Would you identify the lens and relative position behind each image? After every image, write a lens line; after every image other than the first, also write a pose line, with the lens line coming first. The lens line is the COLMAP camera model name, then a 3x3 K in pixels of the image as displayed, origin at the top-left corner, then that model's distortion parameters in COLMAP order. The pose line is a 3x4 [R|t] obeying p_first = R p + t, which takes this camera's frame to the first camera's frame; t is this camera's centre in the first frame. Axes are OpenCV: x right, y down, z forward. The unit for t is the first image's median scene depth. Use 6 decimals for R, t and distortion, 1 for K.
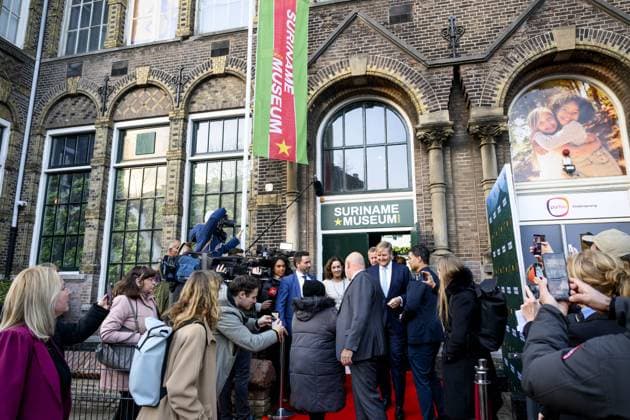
lens RADIAL K [[452.5, 0, 314.7], [0, 452.5, 212.4], [0, 0, 1]] dist [-0.005260, -0.000336]
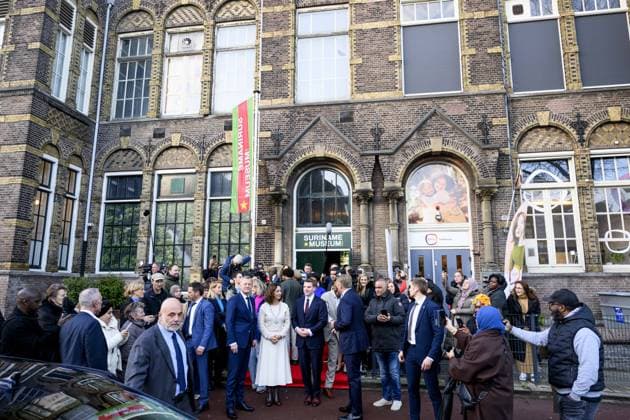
lens RADIAL K [[450.9, 0, 316.6], [0, 450.9, 210.2], [0, 0, 1]] dist [-0.005839, -0.000776]
pose [[0.996817, 0.017083, 0.077877, -0.039308], [-0.018649, 0.999637, 0.019421, -0.132519], [-0.077517, -0.020811, 0.996774, -0.622791]]
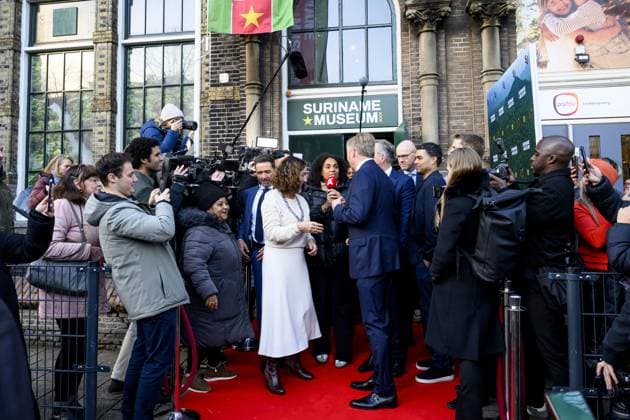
lens RADIAL K [[503.0, 0, 301.8], [0, 503.0, 188.1], [0, 0, 1]] dist [-0.001200, 0.003398]
pose [[0.997422, -0.002864, 0.071702, -0.026253], [-0.007104, 0.990354, 0.138380, 0.015280], [-0.071407, -0.138533, 0.987780, 0.062827]]
